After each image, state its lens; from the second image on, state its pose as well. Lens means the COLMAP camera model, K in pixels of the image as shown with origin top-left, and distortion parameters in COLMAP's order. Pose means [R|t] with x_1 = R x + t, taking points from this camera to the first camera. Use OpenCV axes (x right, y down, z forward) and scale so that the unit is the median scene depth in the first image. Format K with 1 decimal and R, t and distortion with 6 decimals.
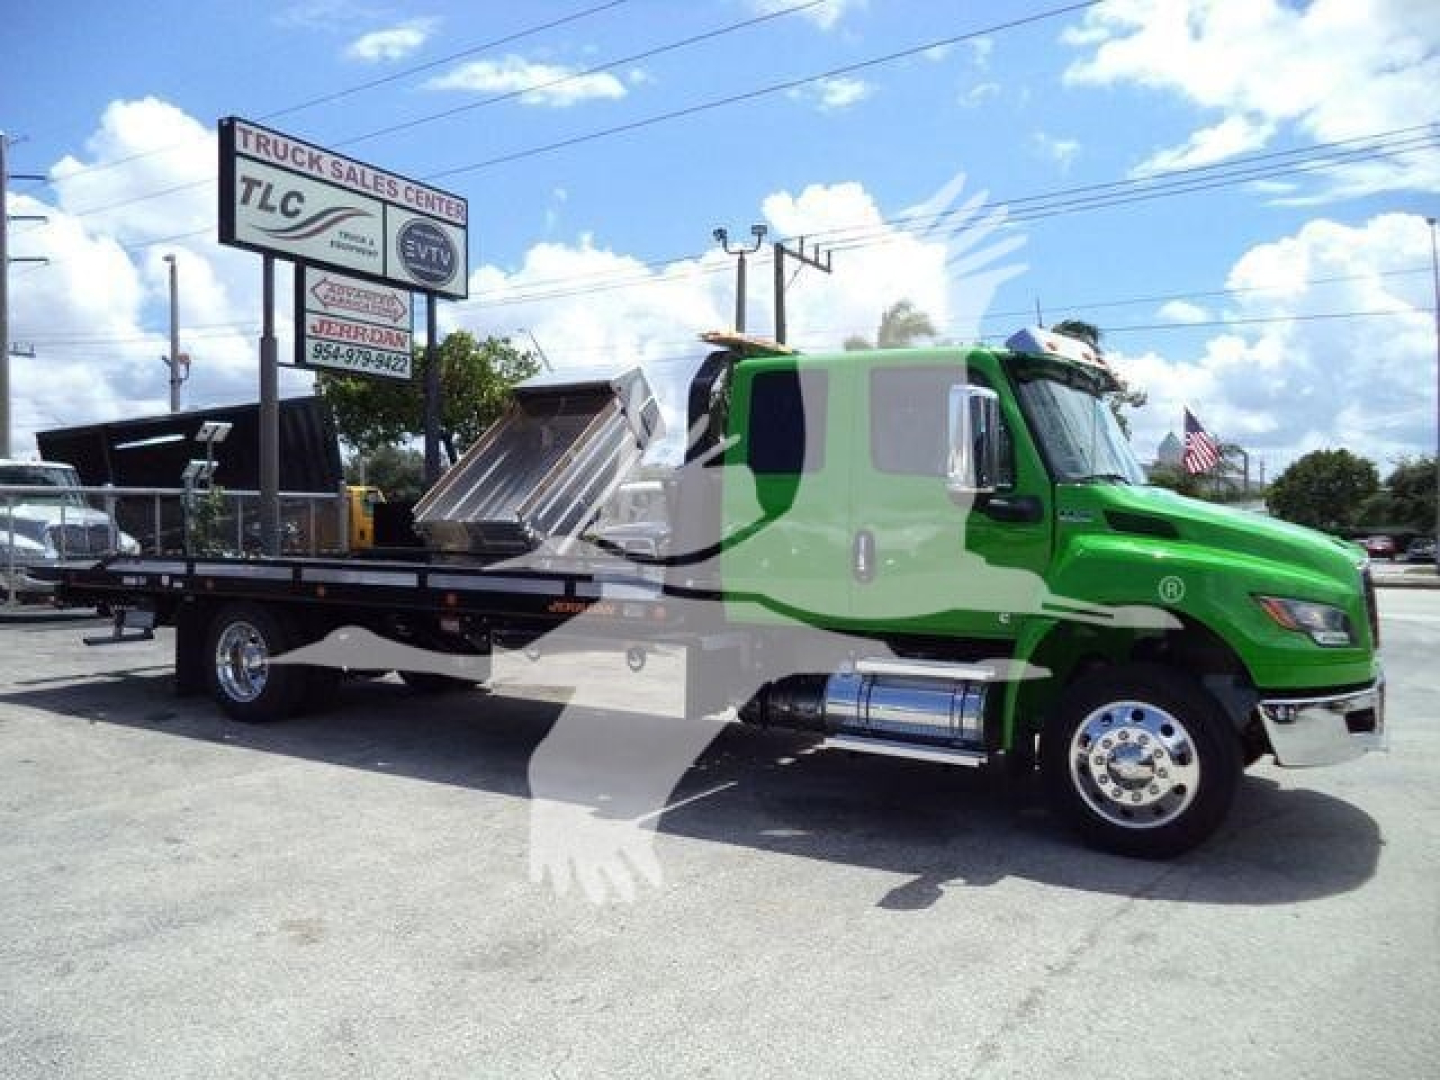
lens RADIAL K [[1122.8, 0, 720.0], [0, 1122.8, 540.0], [0, 0, 1]] dist [-0.010446, -0.003797]
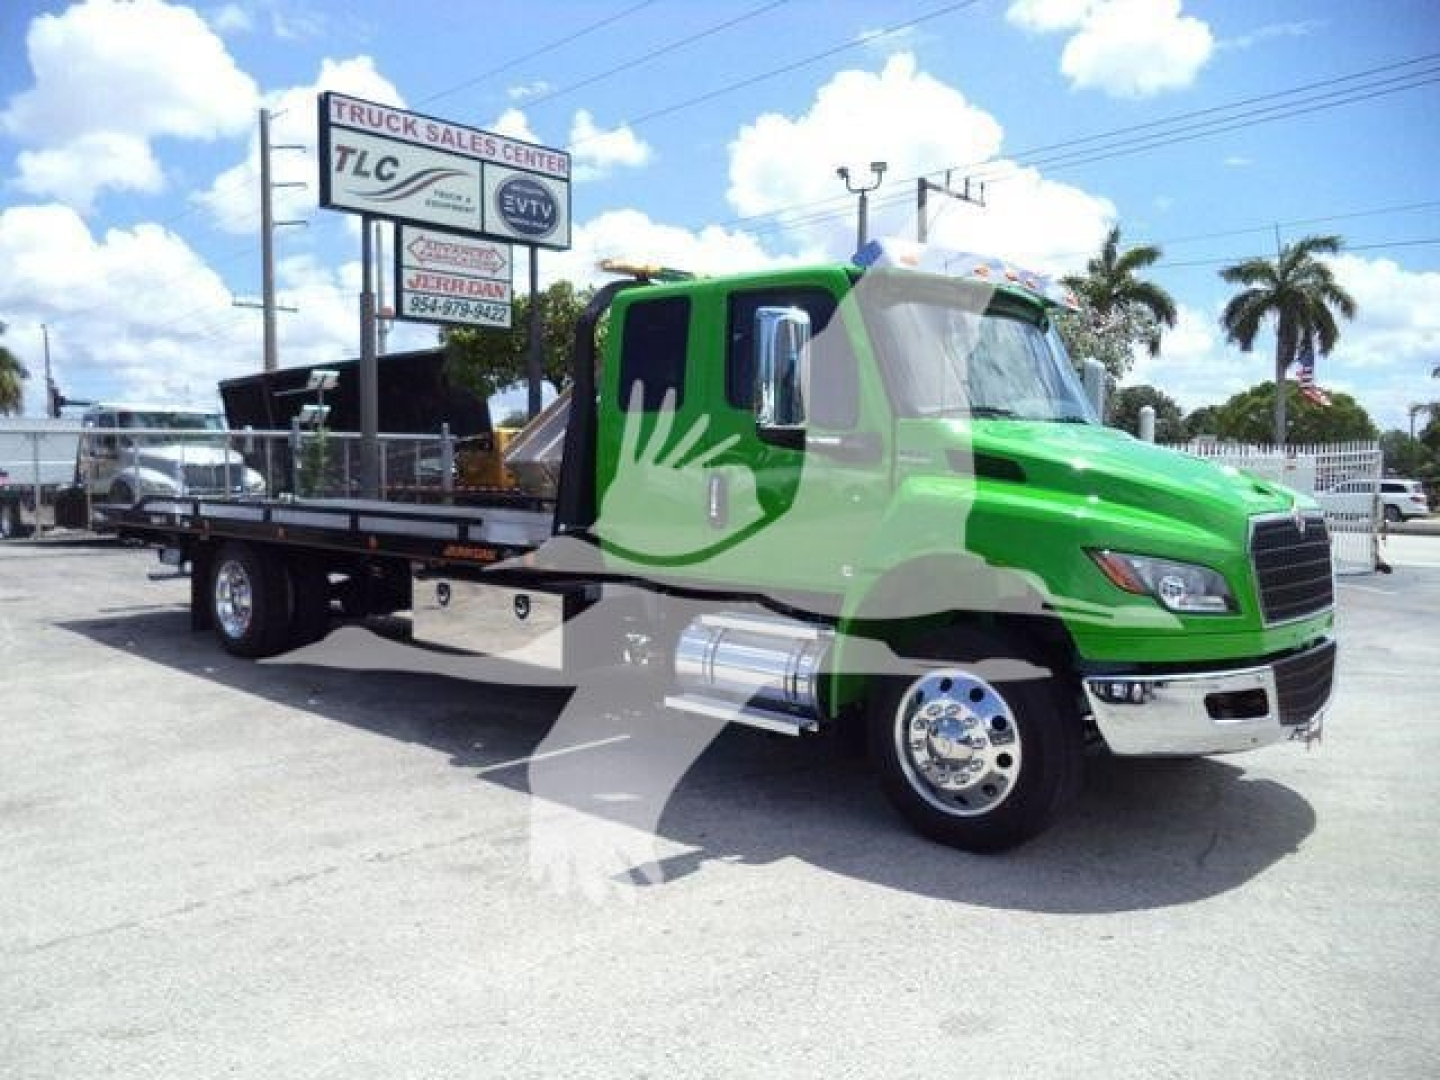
lens RADIAL K [[1125.2, 0, 787.8], [0, 1125.2, 537.3], [0, 0, 1]] dist [-0.008072, -0.007307]
pose [[0.978871, 0.015162, -0.203914, 0.215487], [-0.004881, 0.998696, 0.050826, 0.000379], [0.204419, -0.048757, 0.977669, -0.002253]]
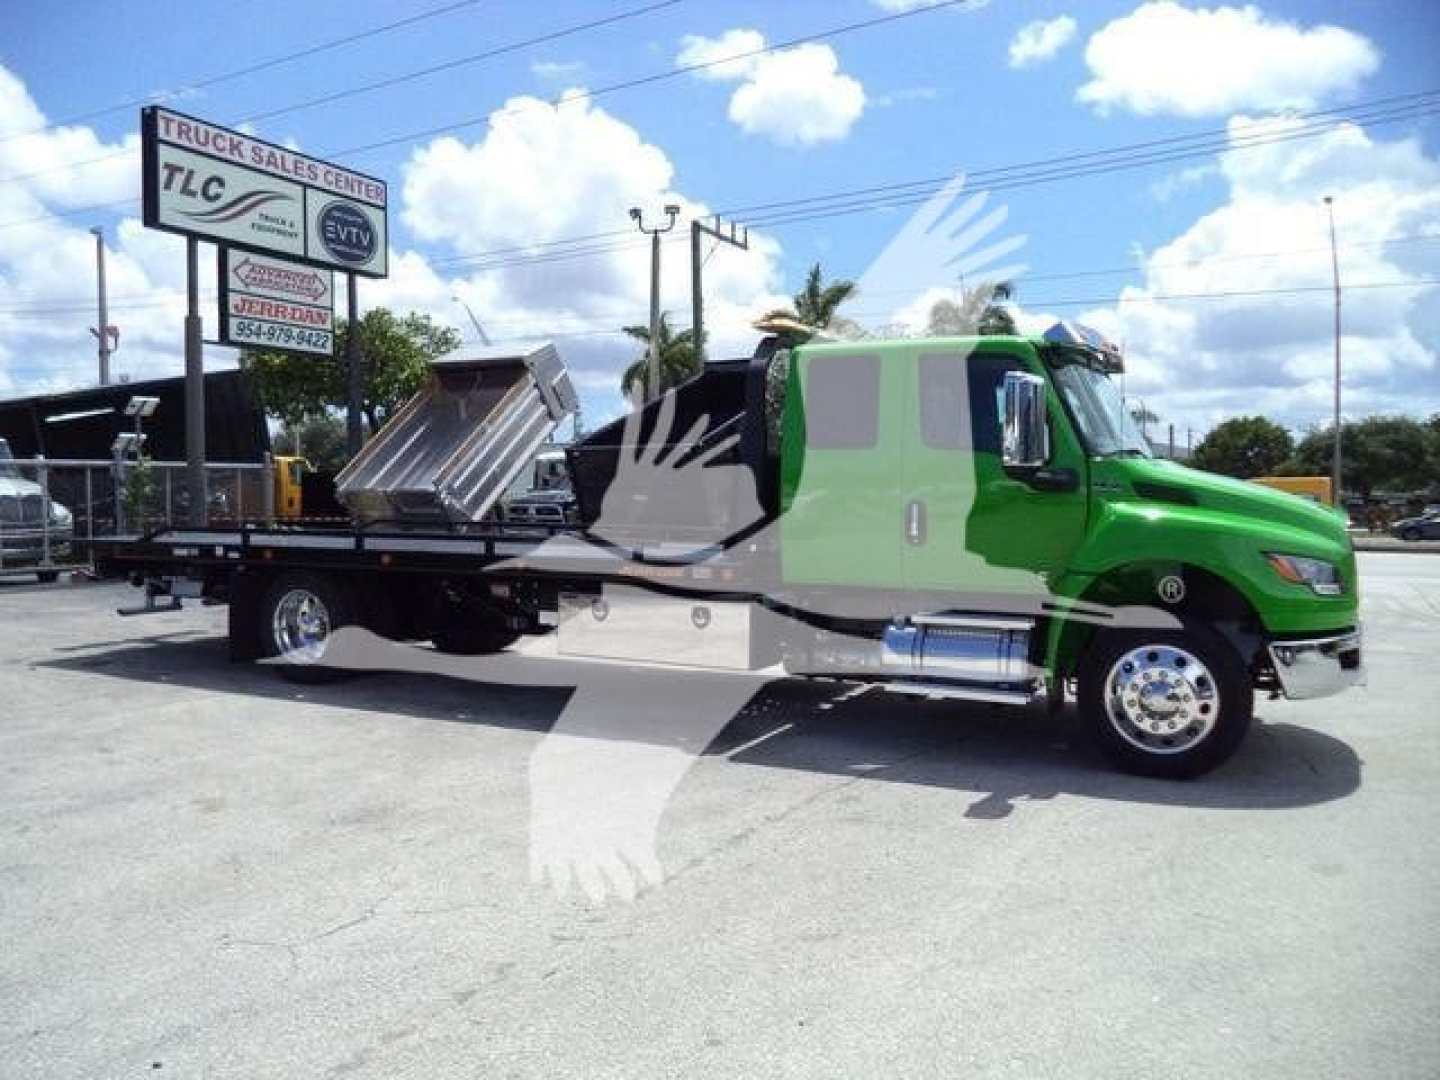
lens RADIAL K [[1129.7, 0, 735.9], [0, 1129.7, 540.3], [0, 0, 1]] dist [-0.026970, 0.003694]
pose [[0.998315, -0.007007, 0.057605, 0.041642], [0.005318, 0.999553, 0.029429, 0.001271], [-0.057786, -0.029073, 0.997906, -0.082082]]
